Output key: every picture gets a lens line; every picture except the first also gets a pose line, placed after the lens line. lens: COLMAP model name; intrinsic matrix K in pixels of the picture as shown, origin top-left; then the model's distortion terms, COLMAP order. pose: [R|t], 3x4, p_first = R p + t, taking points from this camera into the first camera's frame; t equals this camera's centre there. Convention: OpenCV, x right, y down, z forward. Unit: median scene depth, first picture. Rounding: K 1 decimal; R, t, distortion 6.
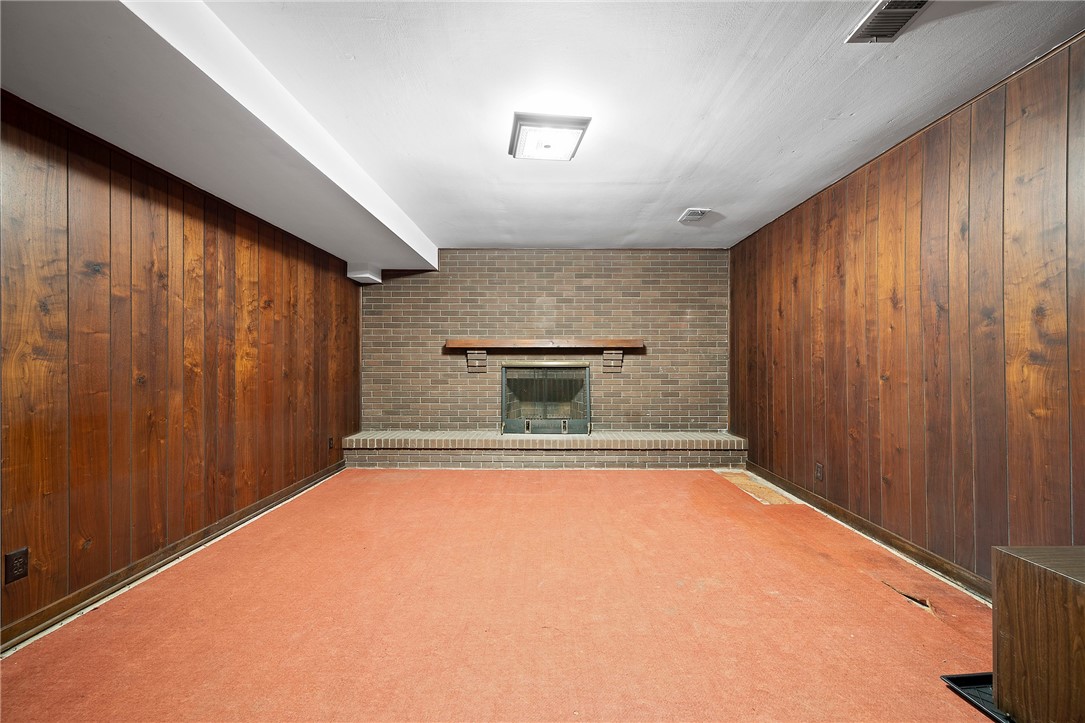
lens RADIAL K [[424.0, 0, 542.7], [0, 424.0, 360.3], [0, 0, 1]] dist [0.001113, -0.000402]
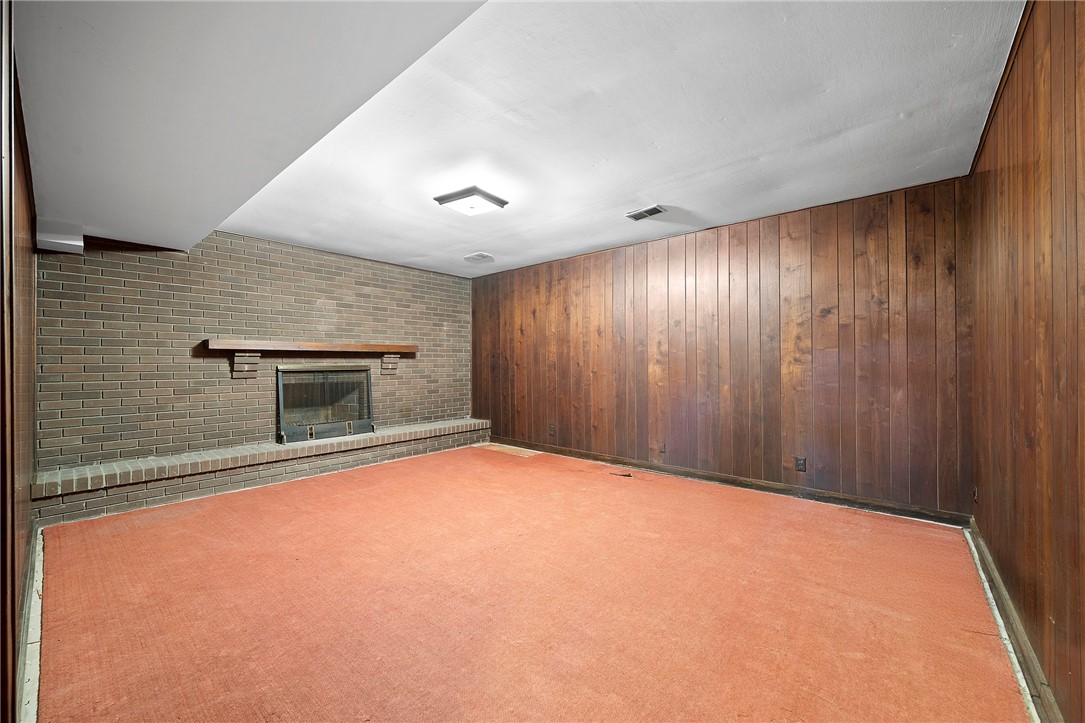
lens RADIAL K [[424.0, 0, 544.2], [0, 424.0, 362.3], [0, 0, 1]] dist [0.001113, -0.000402]
pose [[0.649544, -0.002743, 0.760319, -0.536238], [0.003029, 0.999995, 0.001019, -0.003850], [-0.760318, 0.001641, 0.649549, -0.038436]]
